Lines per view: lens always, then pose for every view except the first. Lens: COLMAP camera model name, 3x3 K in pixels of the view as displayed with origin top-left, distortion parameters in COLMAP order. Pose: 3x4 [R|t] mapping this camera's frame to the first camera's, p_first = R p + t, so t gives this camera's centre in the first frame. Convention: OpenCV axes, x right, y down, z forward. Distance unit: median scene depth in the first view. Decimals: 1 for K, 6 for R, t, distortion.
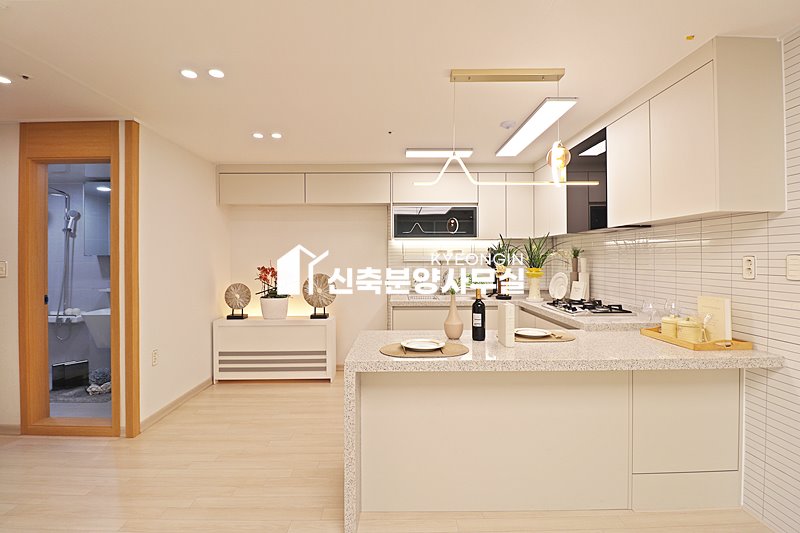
lens RADIAL K [[369.7, 0, 398.8], [0, 369.7, 258.8], [0, 0, 1]] dist [0.000520, -0.012641]
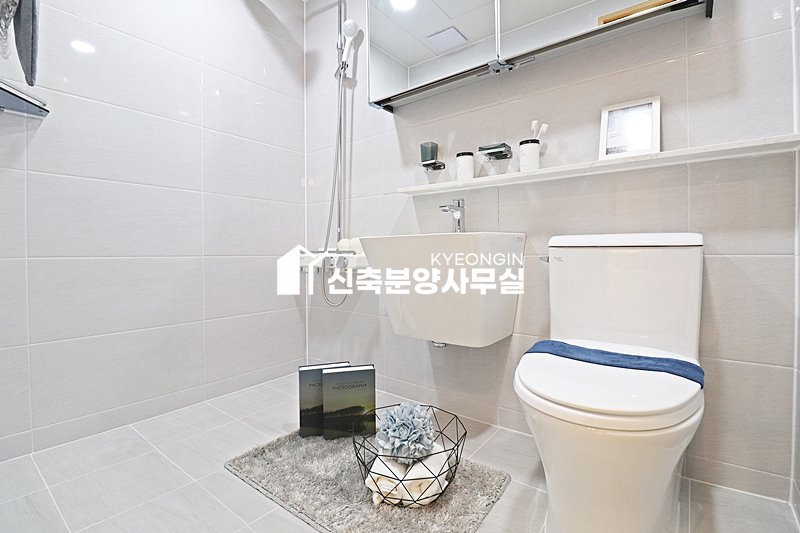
lens RADIAL K [[369.7, 0, 398.8], [0, 369.7, 258.8], [0, 0, 1]] dist [0.000520, -0.012641]
pose [[0.783744, 0.006570, -0.621050, -0.562046], [0.003037, 0.999892, 0.014410, 0.154974], [0.621077, -0.013180, 0.783639, 0.682563]]
